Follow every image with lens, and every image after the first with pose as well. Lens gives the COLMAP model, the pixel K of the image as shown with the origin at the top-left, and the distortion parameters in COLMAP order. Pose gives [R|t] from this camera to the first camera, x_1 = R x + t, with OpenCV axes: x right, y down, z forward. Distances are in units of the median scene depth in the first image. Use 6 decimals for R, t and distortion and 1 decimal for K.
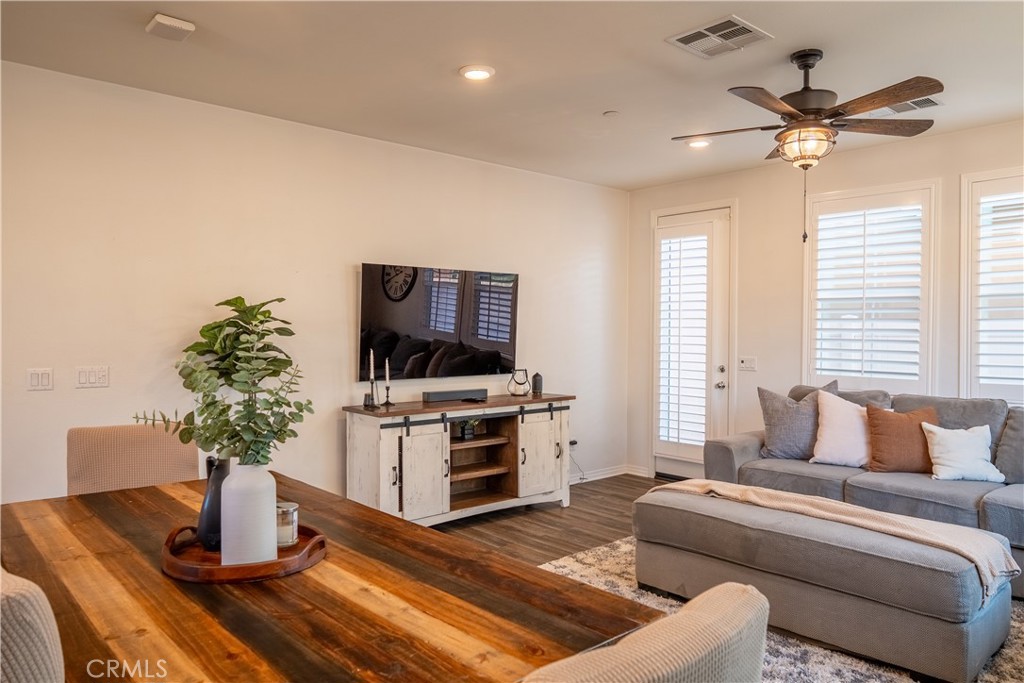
lens RADIAL K [[707.0, 0, 511.3], [0, 707.0, 338.5], [0, 0, 1]] dist [-0.000219, -0.006655]
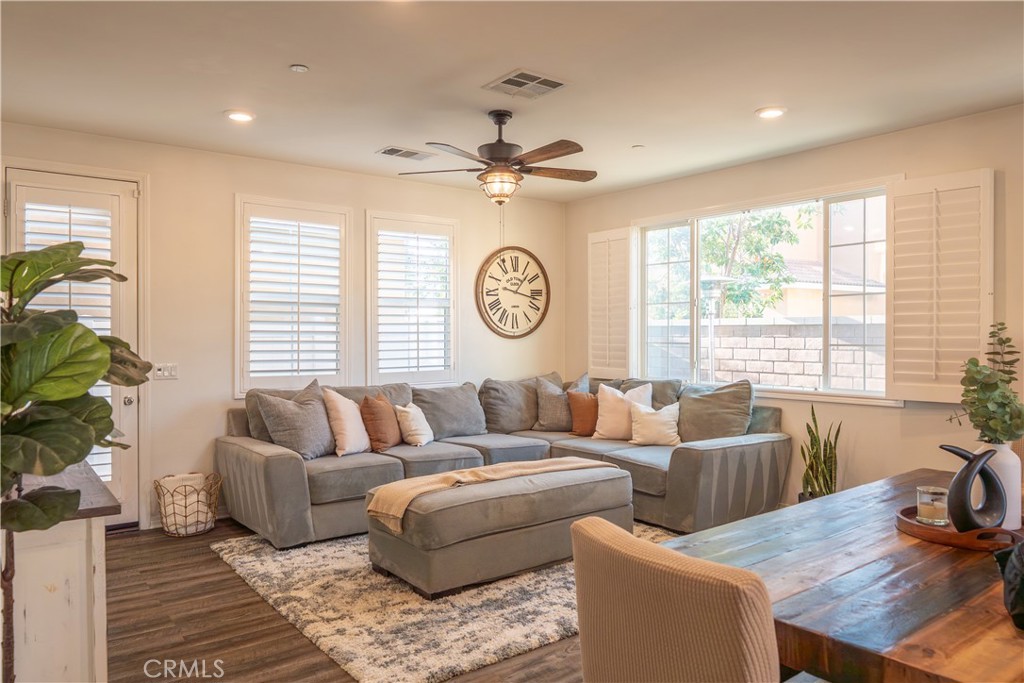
lens RADIAL K [[707.0, 0, 512.0], [0, 707.0, 339.8], [0, 0, 1]] dist [-0.000219, -0.006655]
pose [[0.070520, -0.012137, 0.997437, -0.627526], [0.010915, 0.999876, 0.011394, -0.010066], [-0.997451, 0.010084, 0.070643, 0.666986]]
